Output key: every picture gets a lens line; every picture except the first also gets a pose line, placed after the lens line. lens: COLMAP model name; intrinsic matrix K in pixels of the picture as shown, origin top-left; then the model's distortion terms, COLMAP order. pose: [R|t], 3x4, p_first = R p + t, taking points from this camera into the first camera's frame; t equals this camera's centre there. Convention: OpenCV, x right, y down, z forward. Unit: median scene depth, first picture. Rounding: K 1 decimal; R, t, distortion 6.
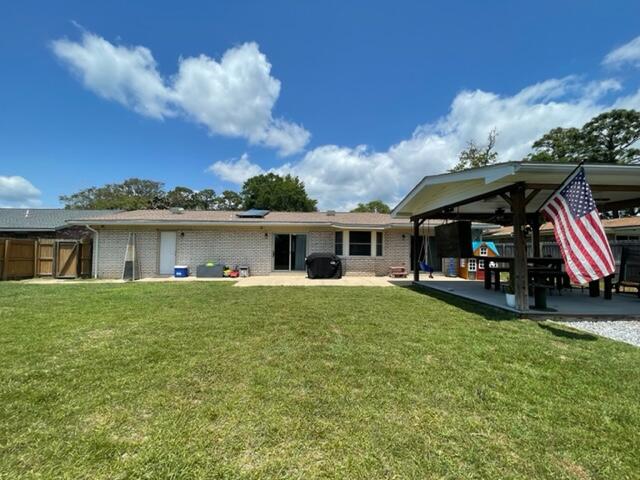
lens RADIAL K [[257.6, 0, 298.2], [0, 257.6, 238.4], [0, 0, 1]] dist [-0.003061, 0.000781]
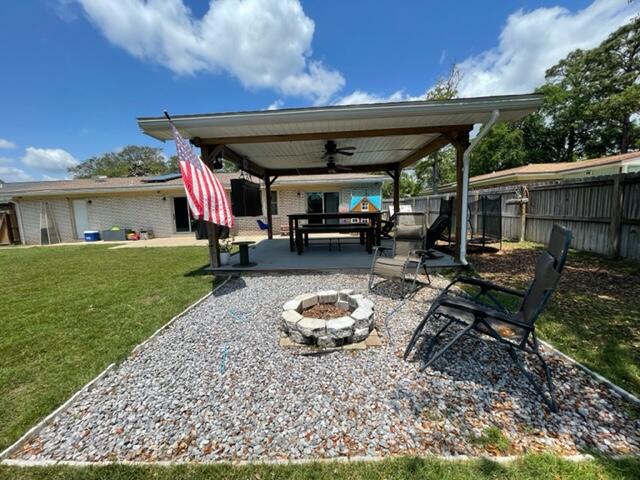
lens RADIAL K [[257.6, 0, 321.2], [0, 257.6, 239.5], [0, 0, 1]] dist [-0.003061, 0.000781]
pose [[0.994798, -0.029306, -0.097559, 0.573187], [0.045012, 0.985613, 0.162911, 0.006979], [0.091381, -0.166455, 0.981806, 0.007679]]
